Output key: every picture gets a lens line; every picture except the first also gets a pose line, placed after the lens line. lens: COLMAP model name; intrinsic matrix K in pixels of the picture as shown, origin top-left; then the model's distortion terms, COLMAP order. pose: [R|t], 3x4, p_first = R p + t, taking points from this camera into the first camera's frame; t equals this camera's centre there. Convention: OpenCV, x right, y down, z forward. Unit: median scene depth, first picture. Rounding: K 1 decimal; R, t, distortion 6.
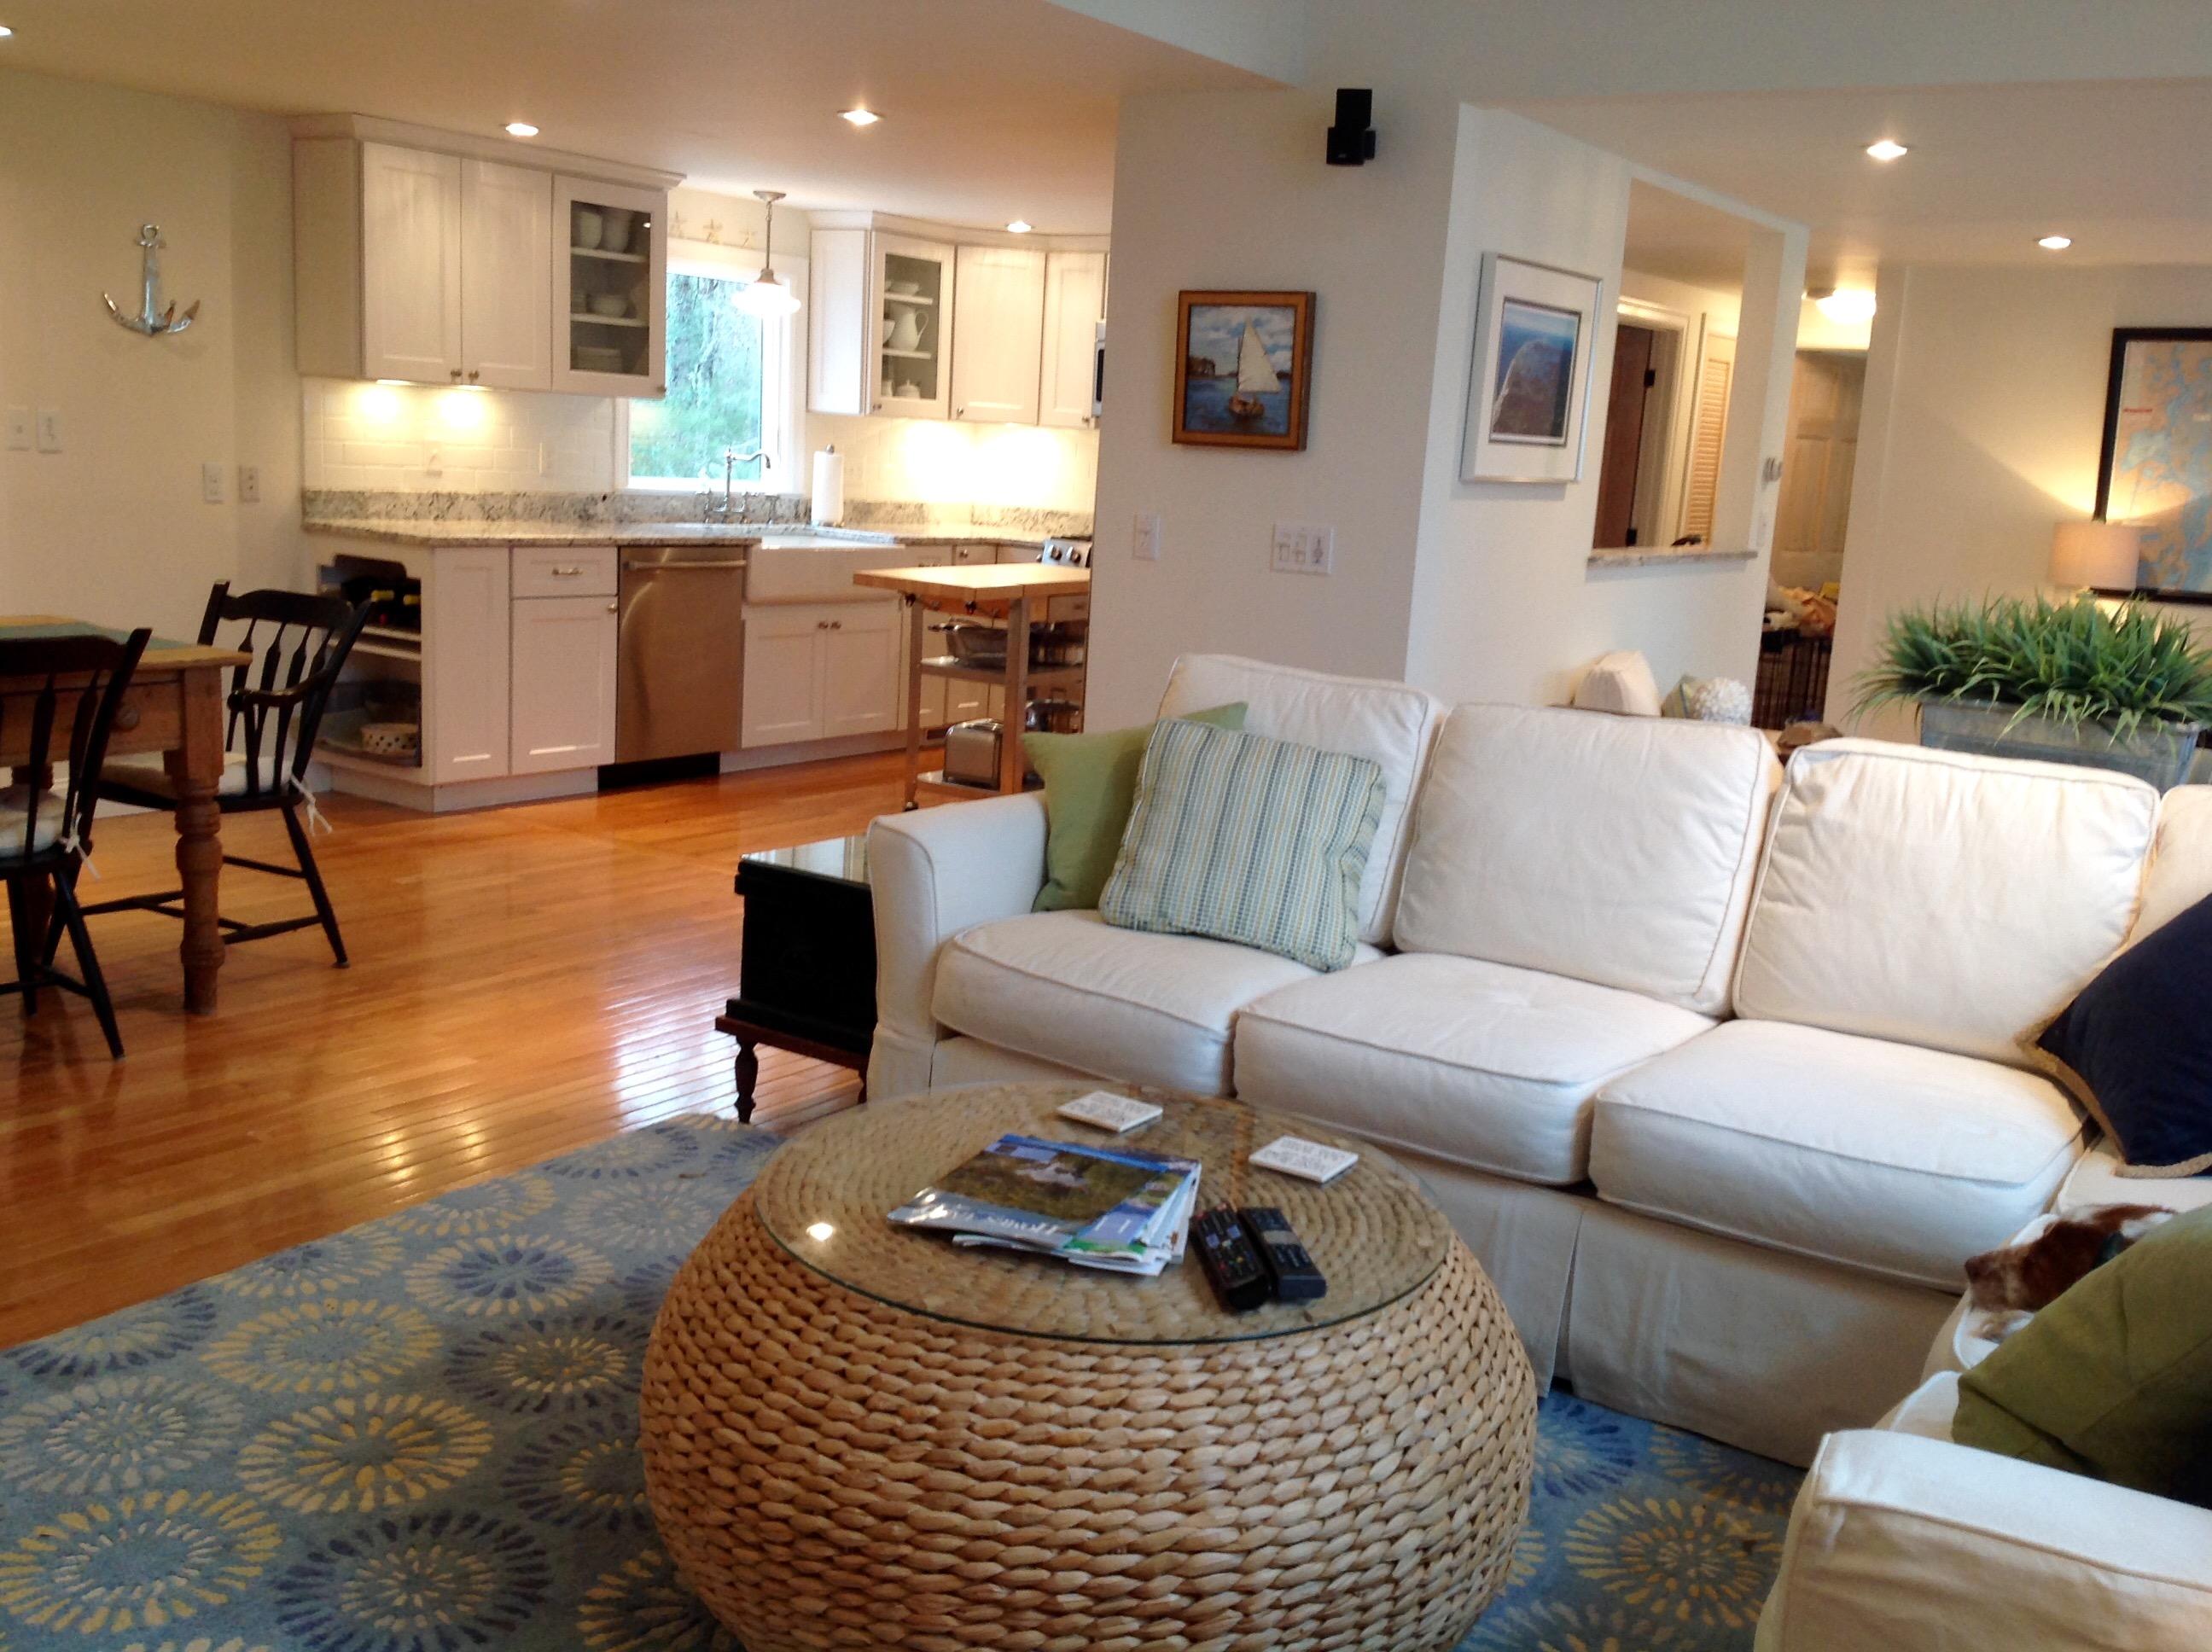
lens RADIAL K [[2092.0, 0, 1113.0], [0, 2092.0, 815.3], [0, 0, 1]] dist [0.185762, -0.430433]
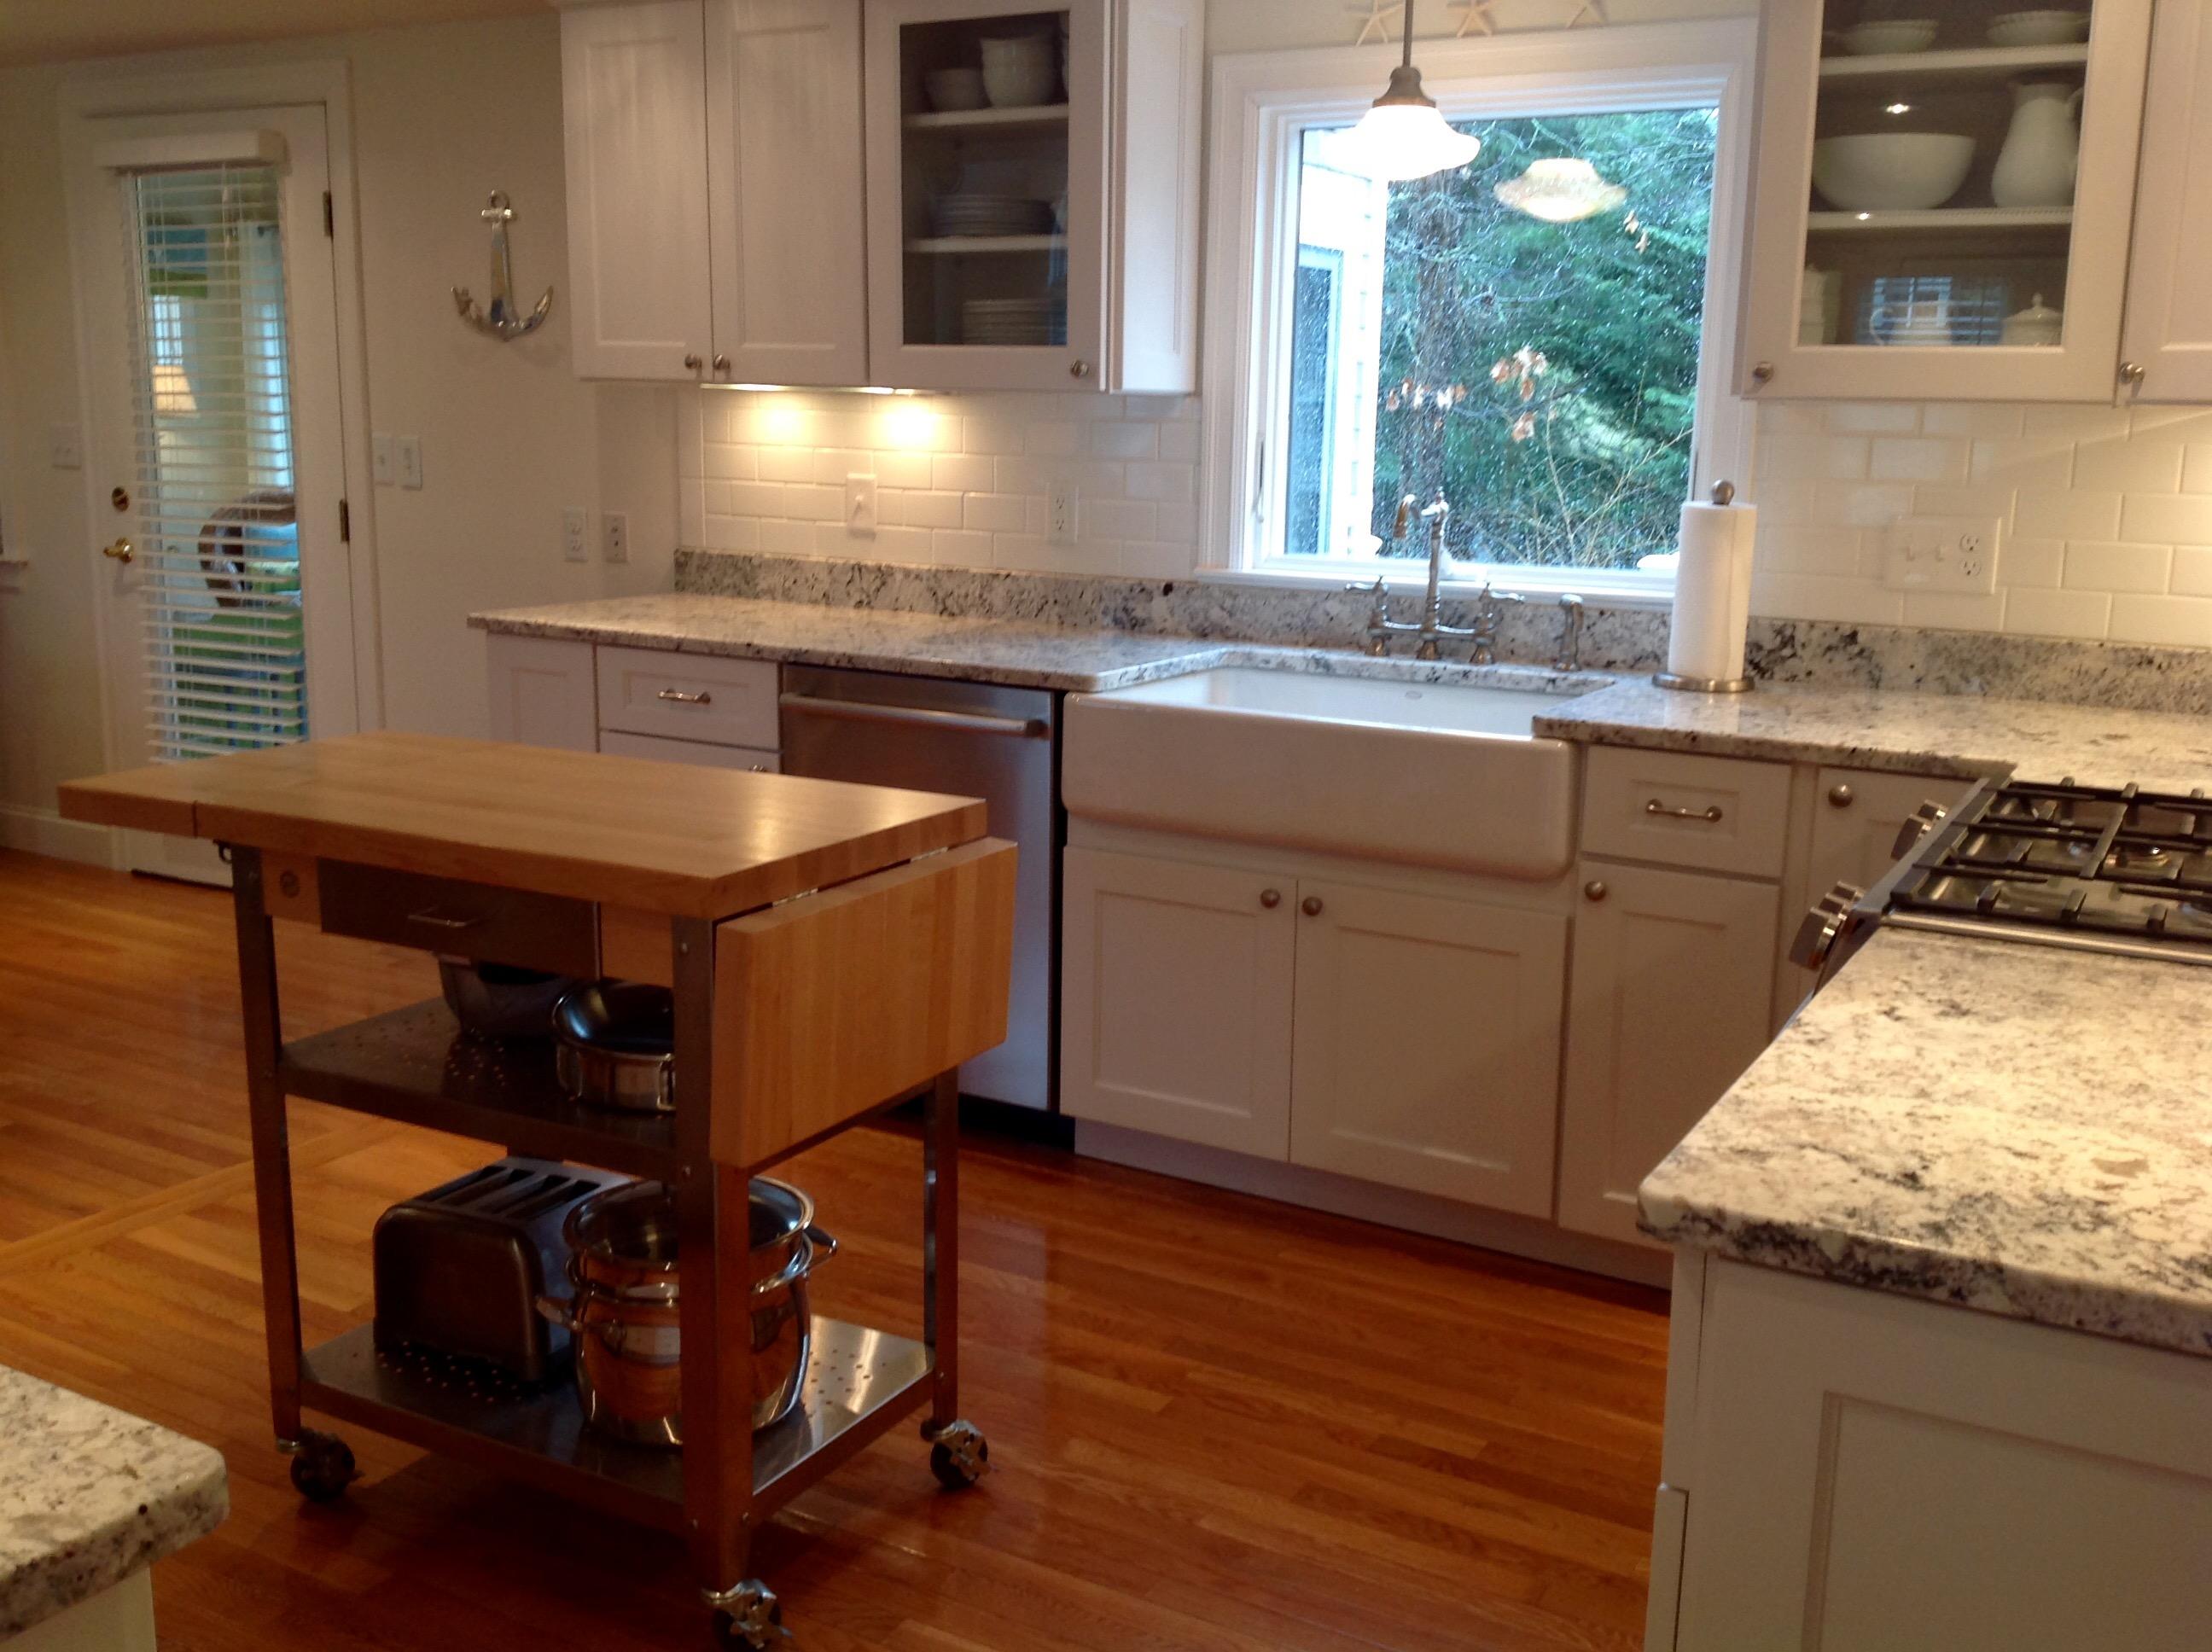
lens RADIAL K [[2092.0, 0, 1113.0], [0, 2092.0, 815.3], [0, 0, 1]] dist [0.185762, -0.430433]
pose [[0.078427, 0.133797, -0.987901, 0.273400], [-0.191524, 0.974516, 0.116779, -0.149813], [0.978349, 0.180048, 0.102053, 0.922411]]
